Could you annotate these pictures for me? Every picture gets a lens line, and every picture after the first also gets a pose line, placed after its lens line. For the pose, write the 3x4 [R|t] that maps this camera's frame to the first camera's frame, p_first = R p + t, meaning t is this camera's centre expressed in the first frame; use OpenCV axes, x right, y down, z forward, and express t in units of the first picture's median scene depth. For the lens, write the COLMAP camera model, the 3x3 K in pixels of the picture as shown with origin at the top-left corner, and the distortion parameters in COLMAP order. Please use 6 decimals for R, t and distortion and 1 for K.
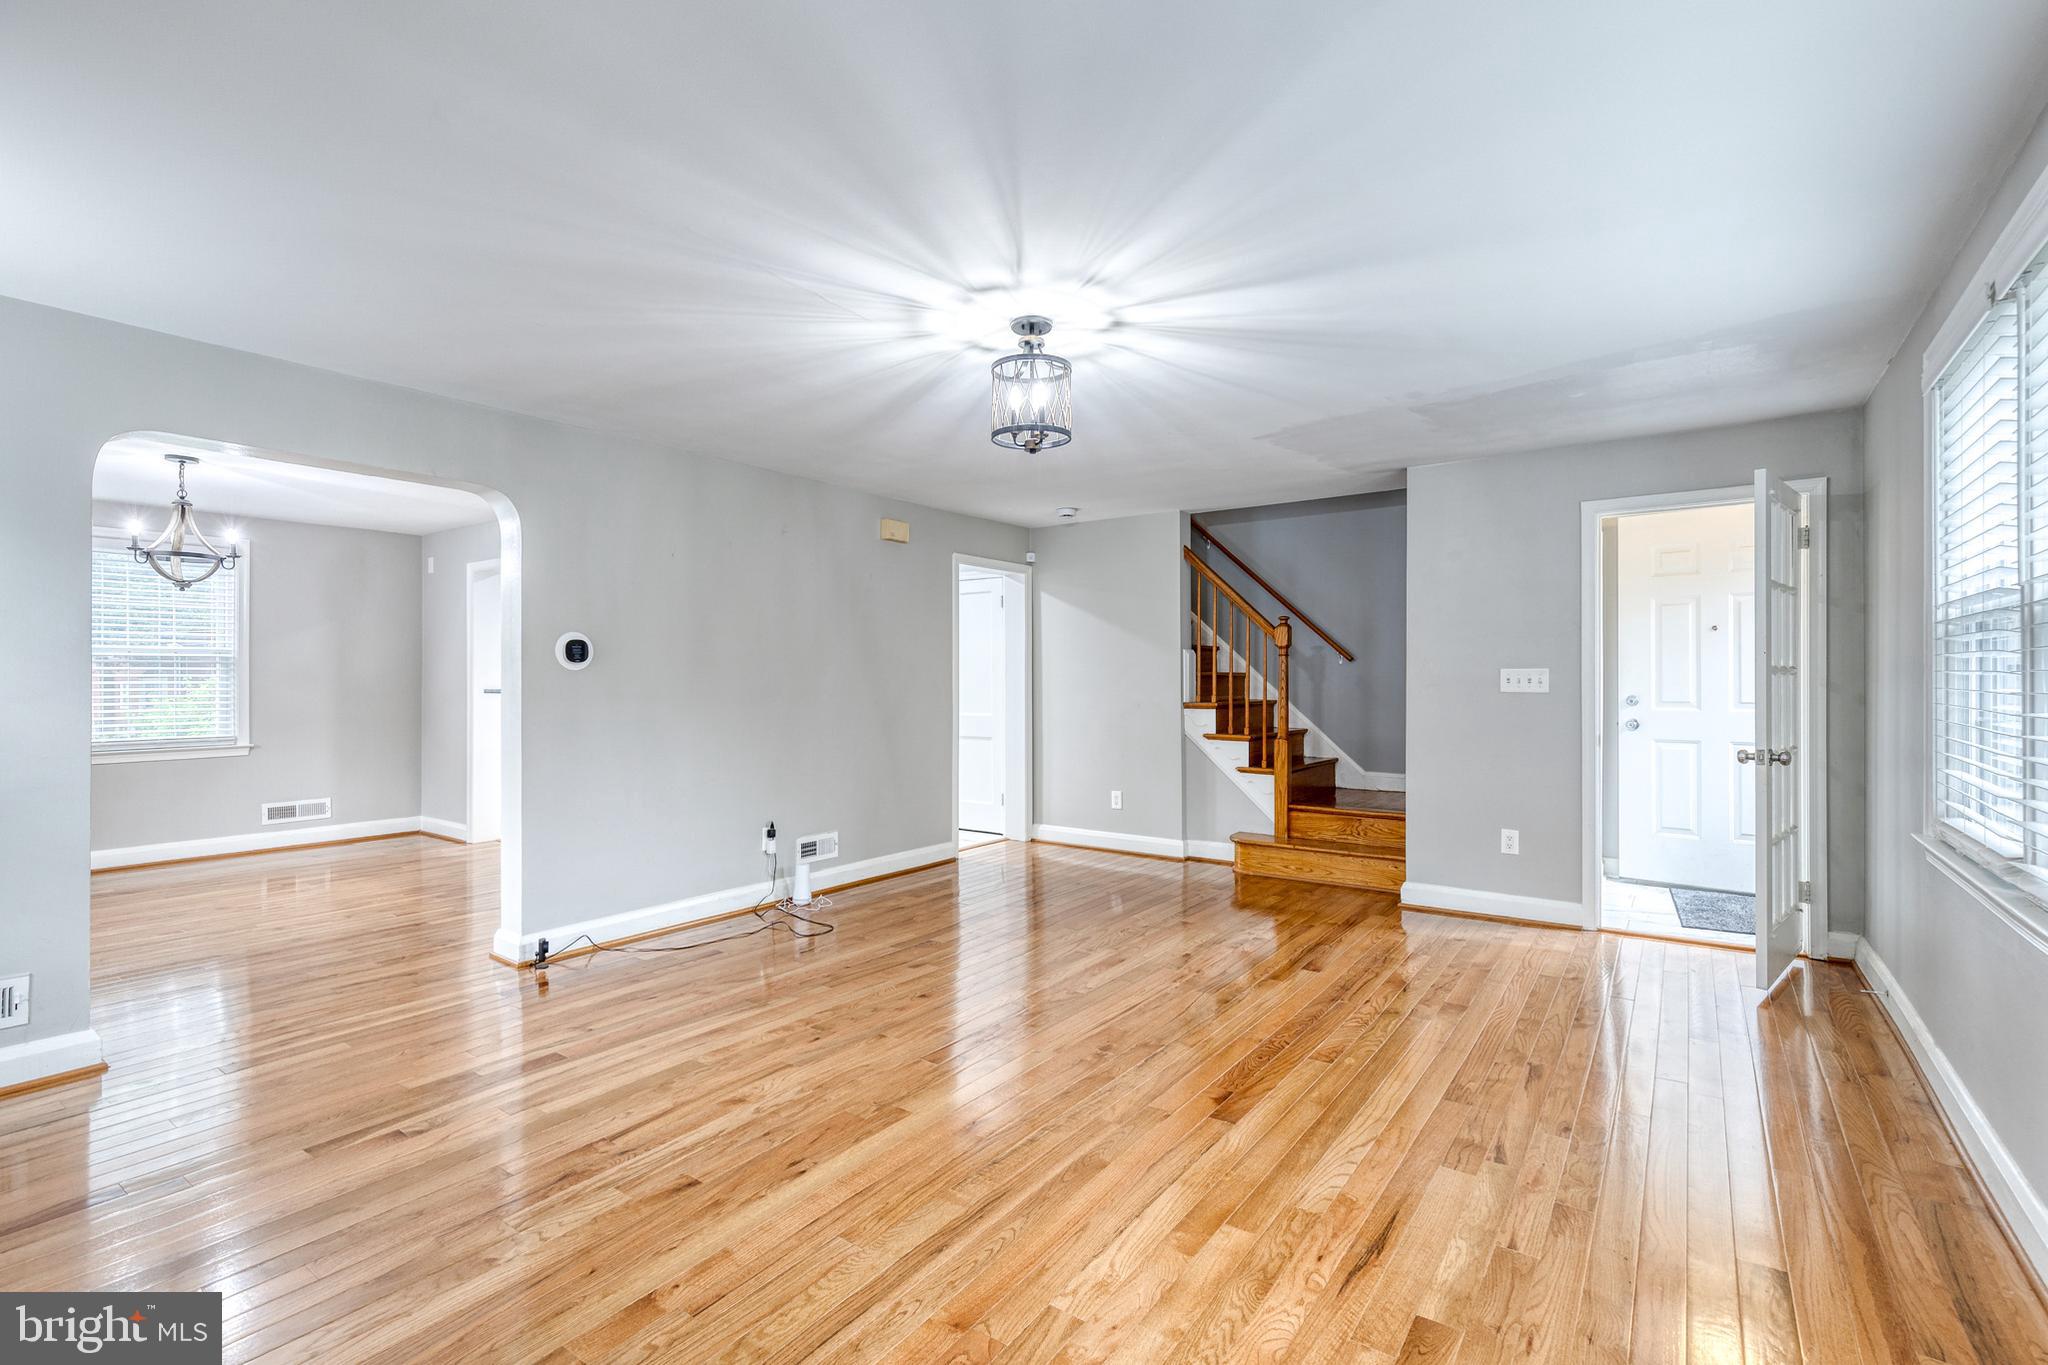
lens RADIAL K [[931.8, 0, 1036.5], [0, 931.8, 676.4], [0, 0, 1]] dist [0.015859, 0.000638]
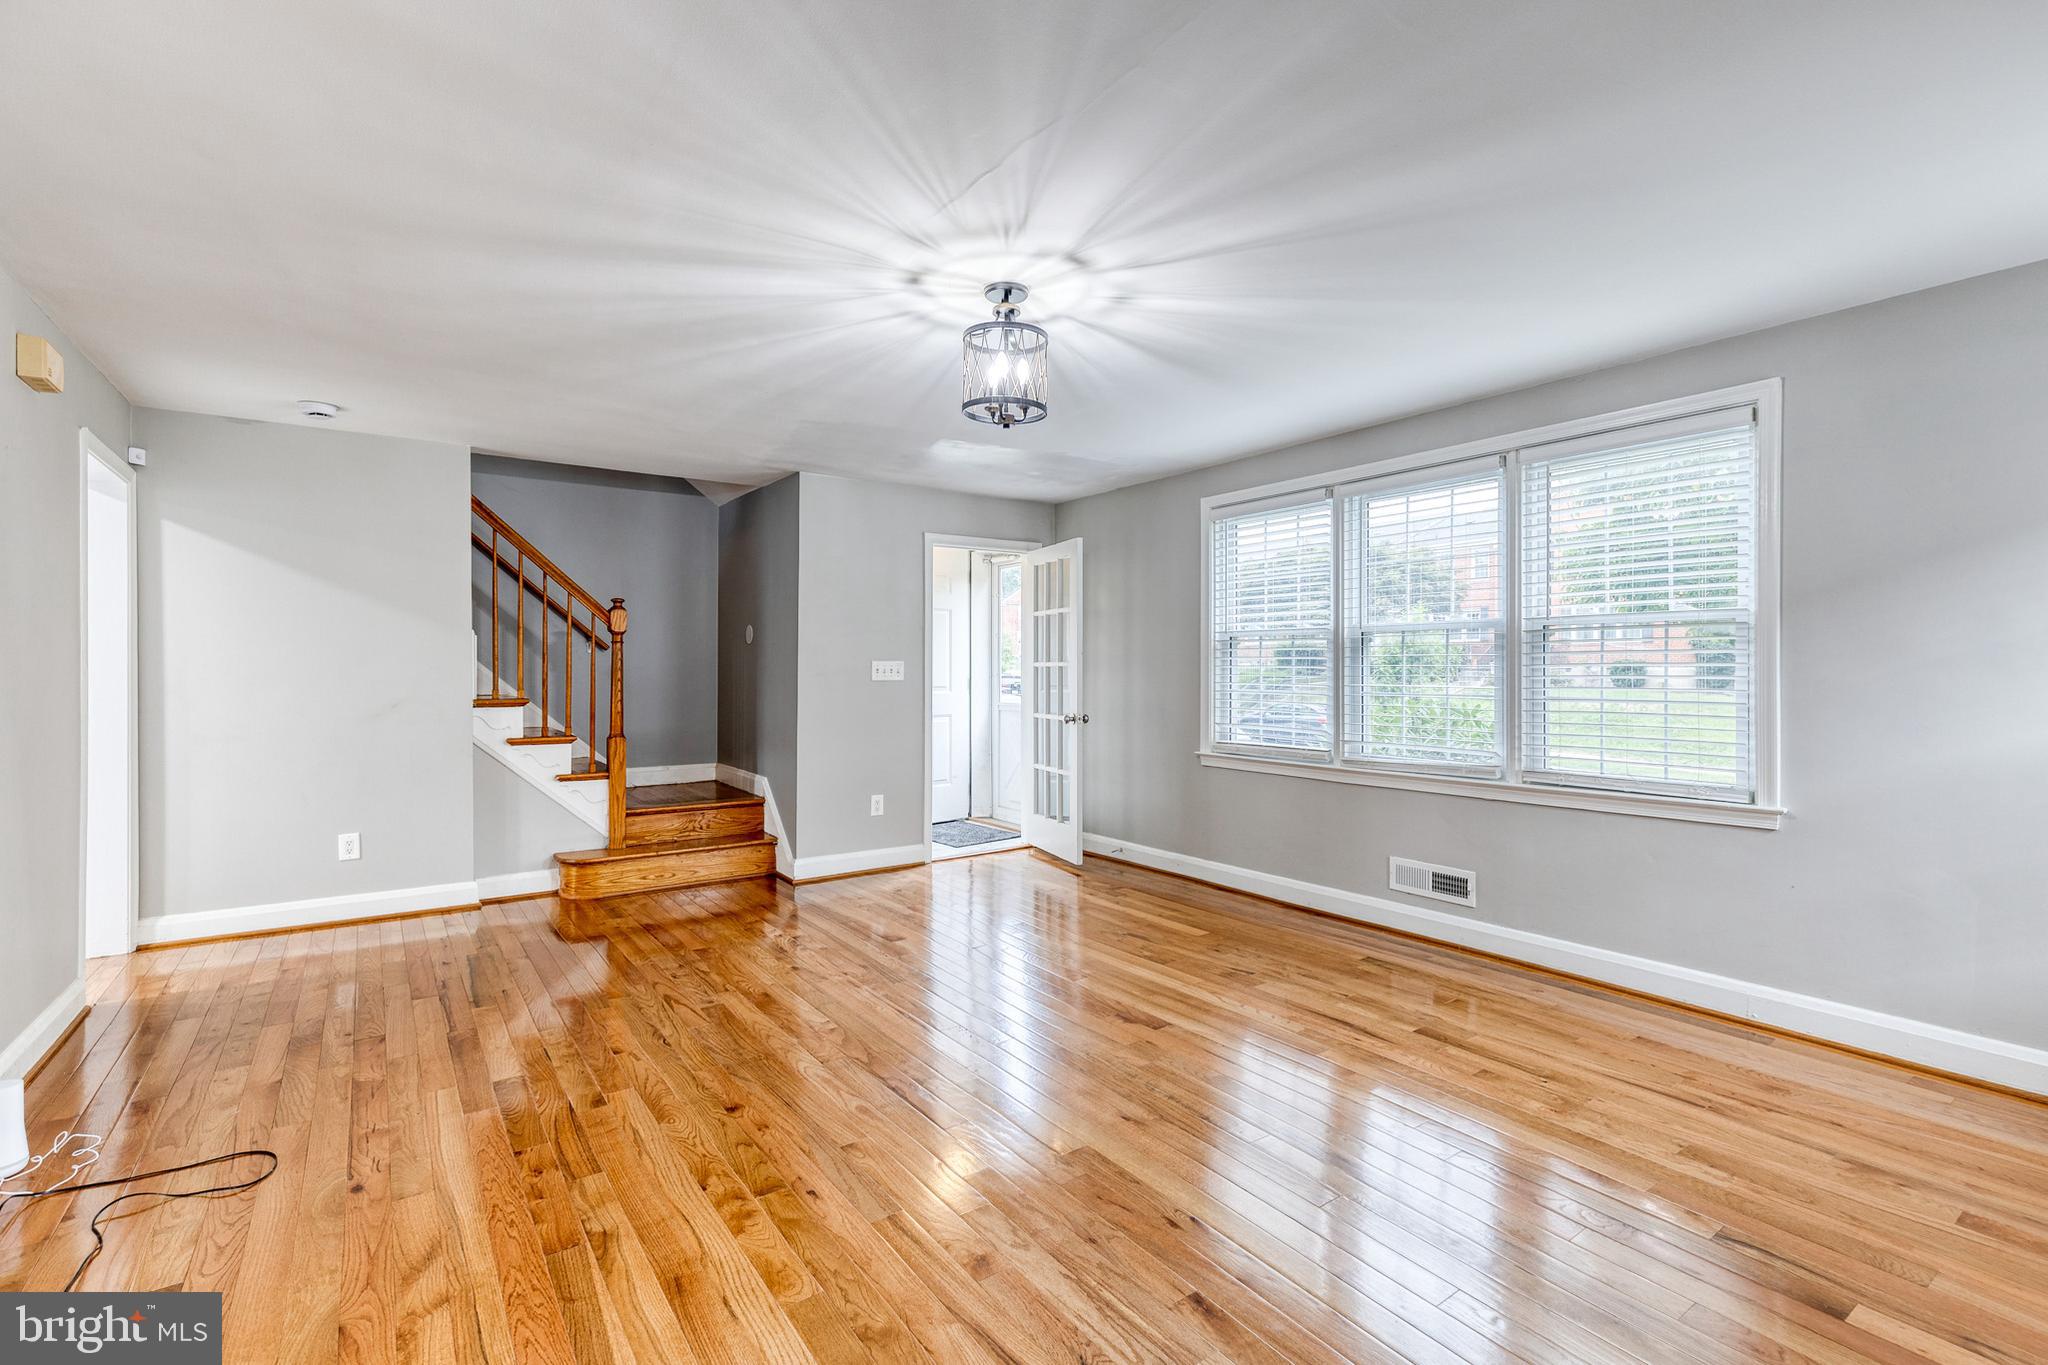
lens RADIAL K [[931.8, 0, 1049.0], [0, 931.8, 668.8], [0, 0, 1]] dist [0.015859, 0.000638]
pose [[0.318525, 0.002313, 0.947912, -0.655888], [-0.003861, 0.999992, -0.001143, 0.003313], [-0.947907, -0.003296, 0.318531, 0.487653]]
